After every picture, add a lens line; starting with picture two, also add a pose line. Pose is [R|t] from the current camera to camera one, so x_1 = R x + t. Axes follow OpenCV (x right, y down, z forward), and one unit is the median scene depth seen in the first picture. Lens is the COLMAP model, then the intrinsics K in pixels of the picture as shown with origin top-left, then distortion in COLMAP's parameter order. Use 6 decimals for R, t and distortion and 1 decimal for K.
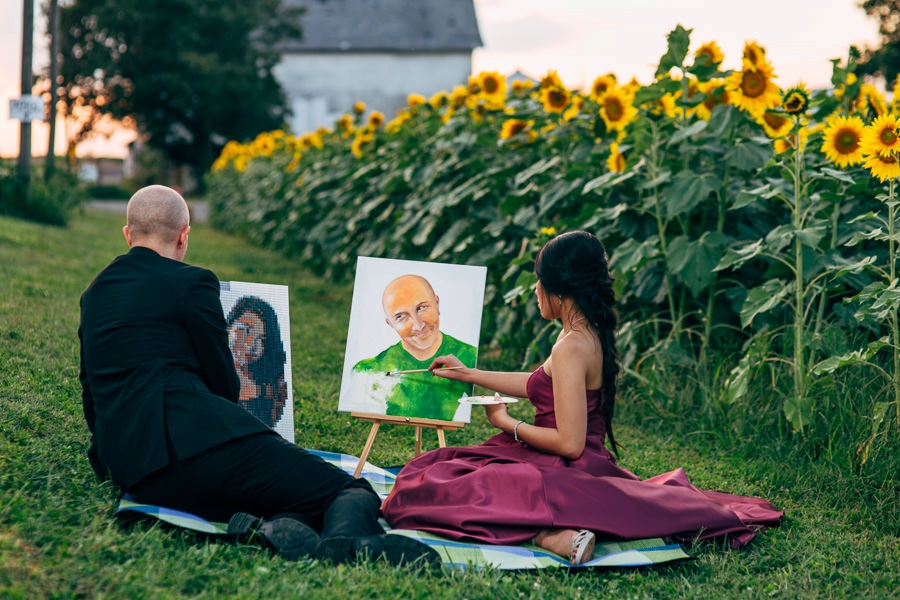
lens RADIAL K [[2165.8, 0, 445.0], [0, 2165.8, 298.2], [0, 0, 1]] dist [-0.124711, 0.000000]
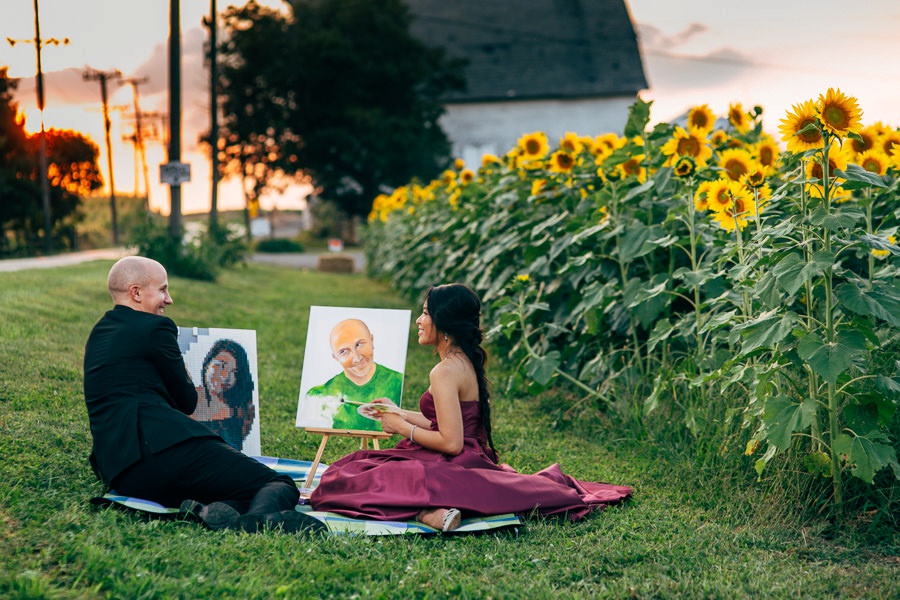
lens RADIAL K [[2165.8, 0, 452.1], [0, 2165.8, 300.6], [0, 0, 1]] dist [-0.124711, 0.000000]
pose [[0.995542, -0.032890, -0.088399, 0.135014], [0.031271, 0.999318, -0.019637, 0.004636], [0.088985, 0.016785, 0.995892, -0.231202]]
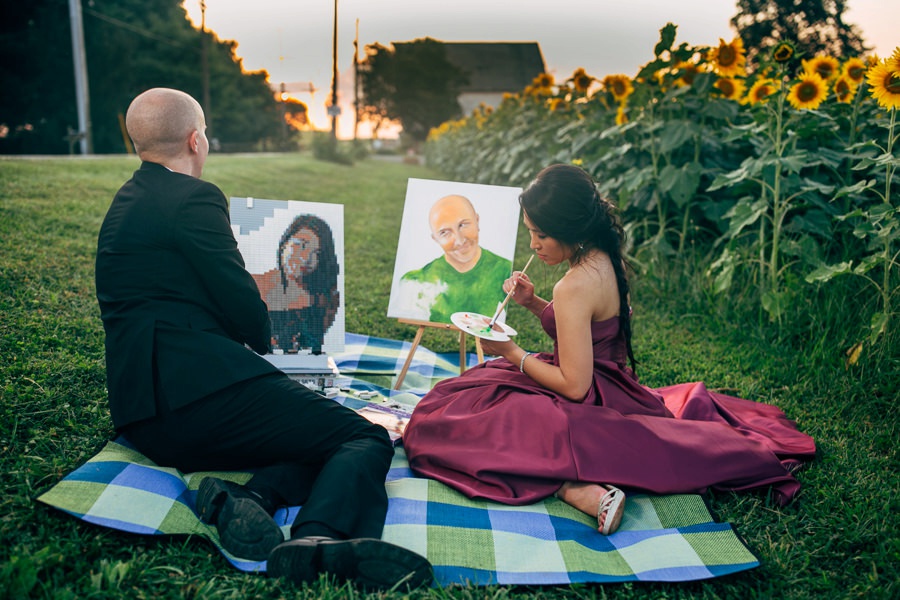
lens RADIAL K [[865.9, 0, 455.5], [0, 865.9, 300.1], [0, 0, 1]] dist [-0.009805, 0.000000]
pose [[0.996085, 0.015033, -0.087116, 0.021176], [-0.004649, 0.992979, 0.118202, -0.008316], [0.088282, -0.117334, 0.989161, 0.475430]]
